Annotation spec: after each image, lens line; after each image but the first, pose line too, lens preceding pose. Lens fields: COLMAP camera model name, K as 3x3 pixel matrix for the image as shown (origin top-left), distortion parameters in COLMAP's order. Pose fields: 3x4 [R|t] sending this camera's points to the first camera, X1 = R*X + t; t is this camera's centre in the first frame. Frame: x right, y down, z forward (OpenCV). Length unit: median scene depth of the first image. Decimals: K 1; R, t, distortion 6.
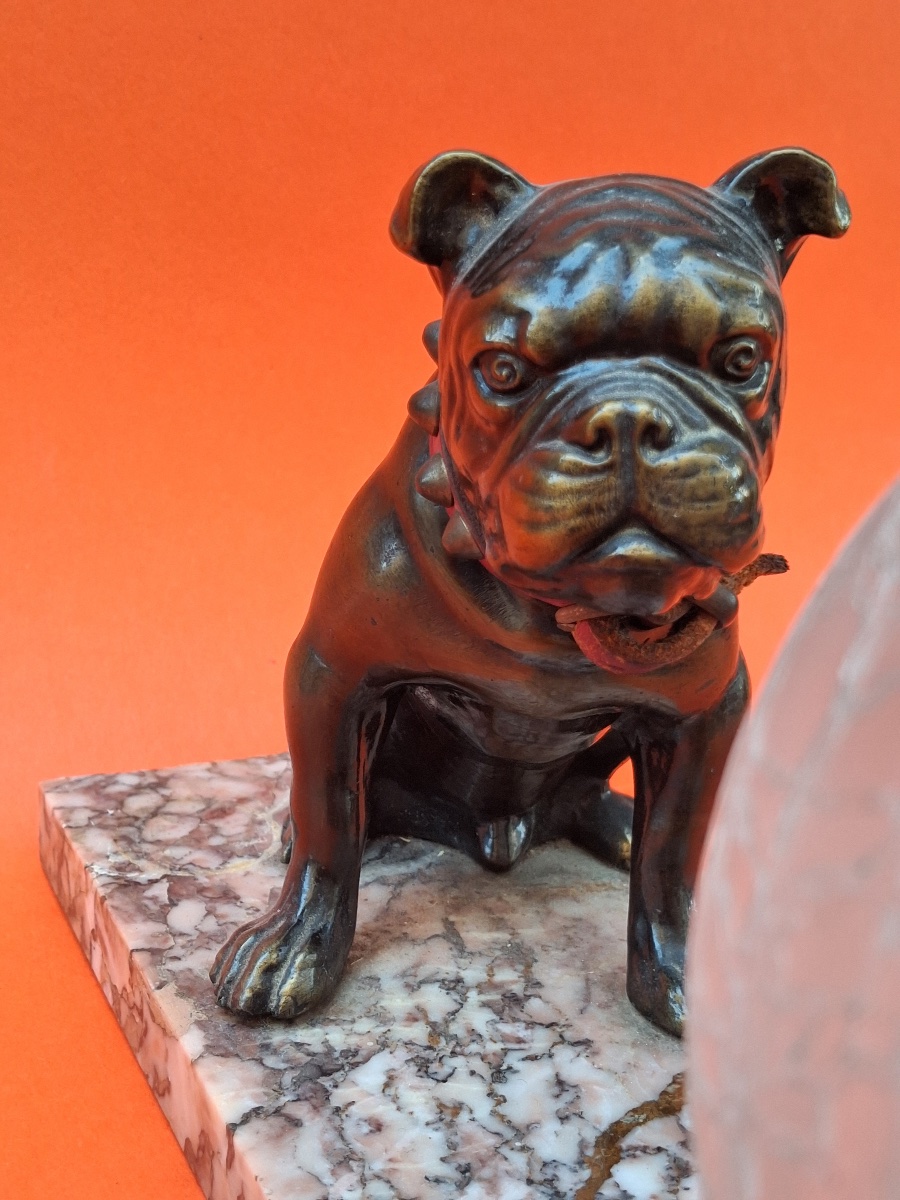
lens RADIAL K [[1615.7, 0, 427.7], [0, 1615.7, 619.2], [0, 0, 1]] dist [-0.023832, 0.000000]
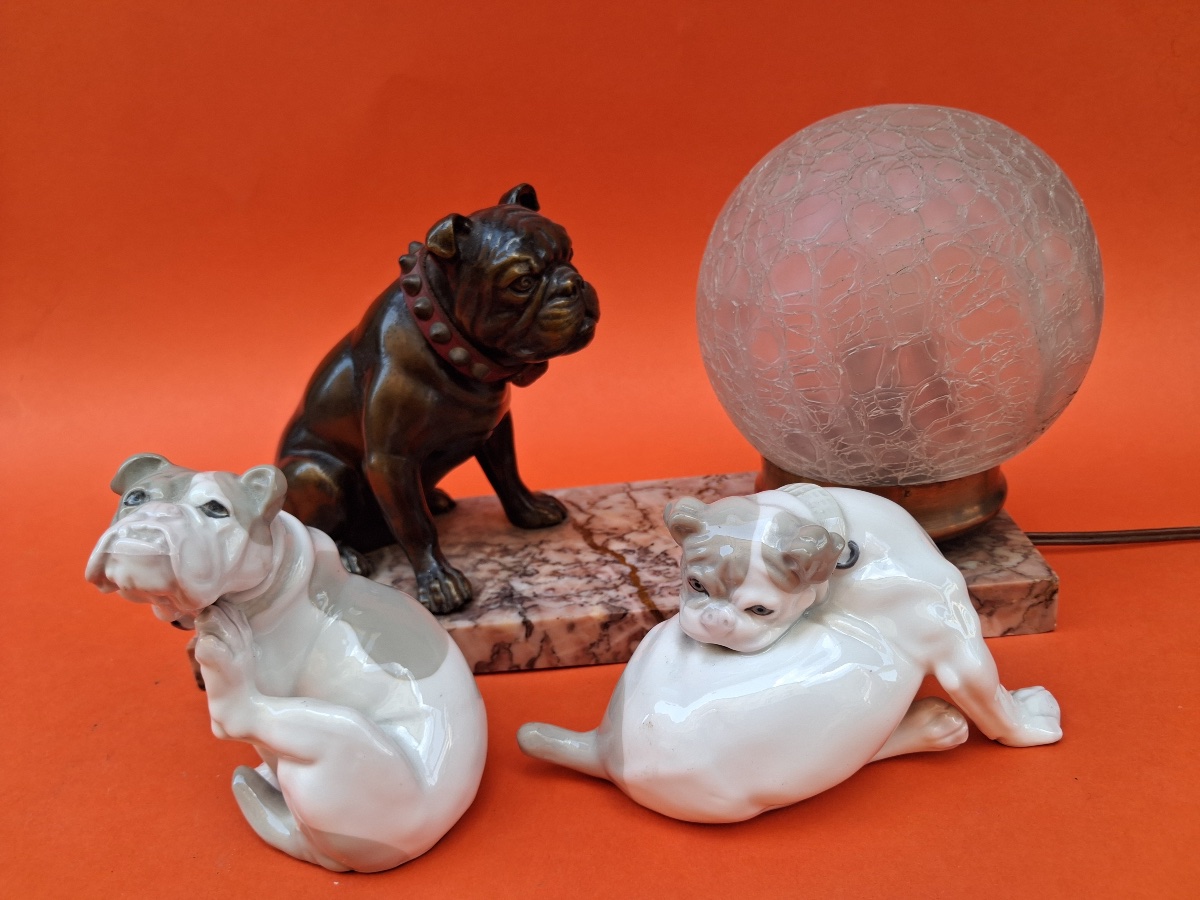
lens RADIAL K [[942.2, 0, 696.8], [0, 942.2, 471.1], [0, 0, 1]] dist [0.021258, -0.001296]
pose [[0.391364, -0.455569, 0.799557, -1.055586], [0.408943, 0.864454, 0.292378, -0.189603], [-0.824378, 0.212547, 0.524618, -0.010355]]
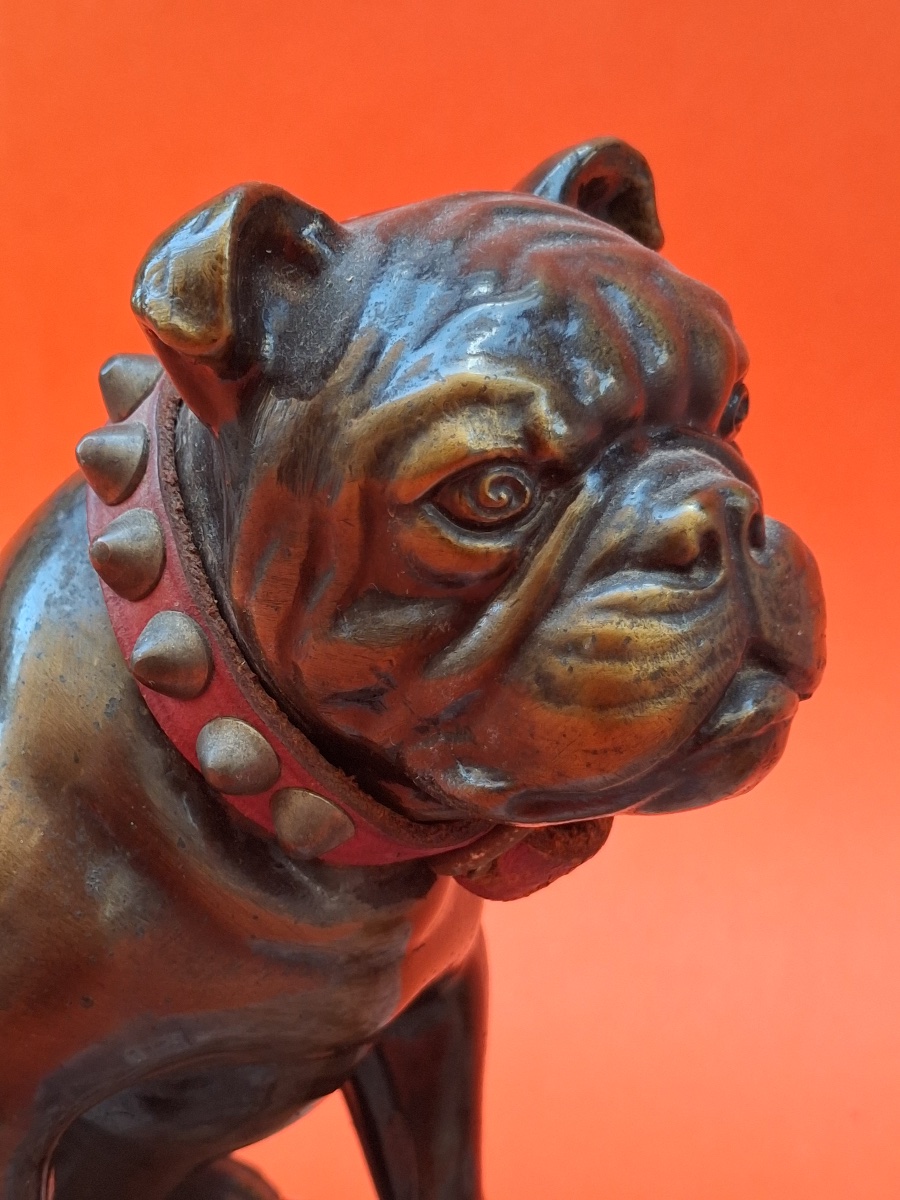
lens RADIAL K [[1869.3, 0, 443.1], [0, 1869.3, 589.2], [0, 0, 1]] dist [0.244004, 0.000000]
pose [[0.713684, -0.223224, 0.663948, -0.391206], [0.315782, 0.948610, -0.020507, -0.091246], [-0.625250, 0.224298, 0.747498, 0.391029]]
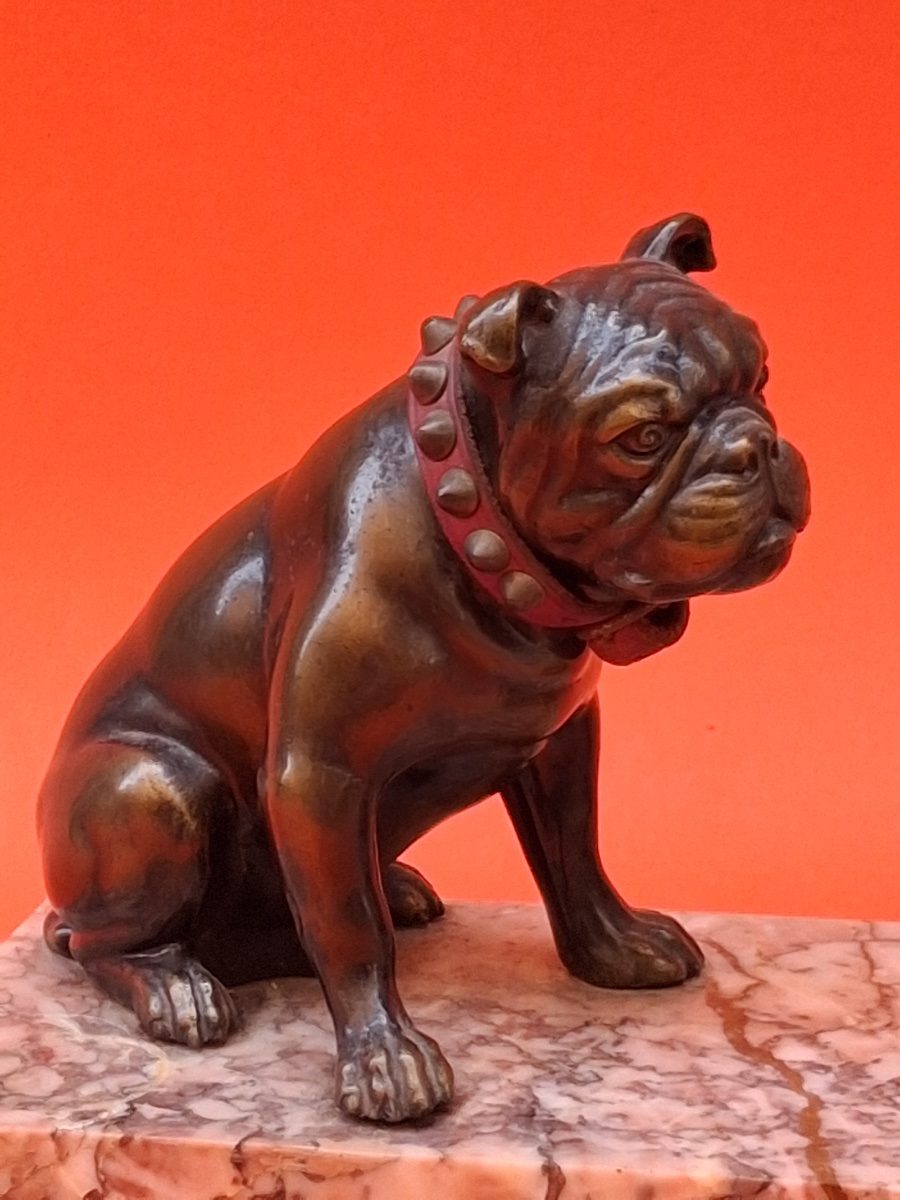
lens RADIAL K [[4095.0, 0, 451.1], [0, 4095.0, 601.3], [0, 0, 1]] dist [-0.189454, 0.000000]
pose [[0.645482, -0.310390, 0.697861, -1.983357], [0.338107, 0.935419, 0.103319, -0.352657], [-0.684862, 0.169261, 0.708742, -0.989602]]
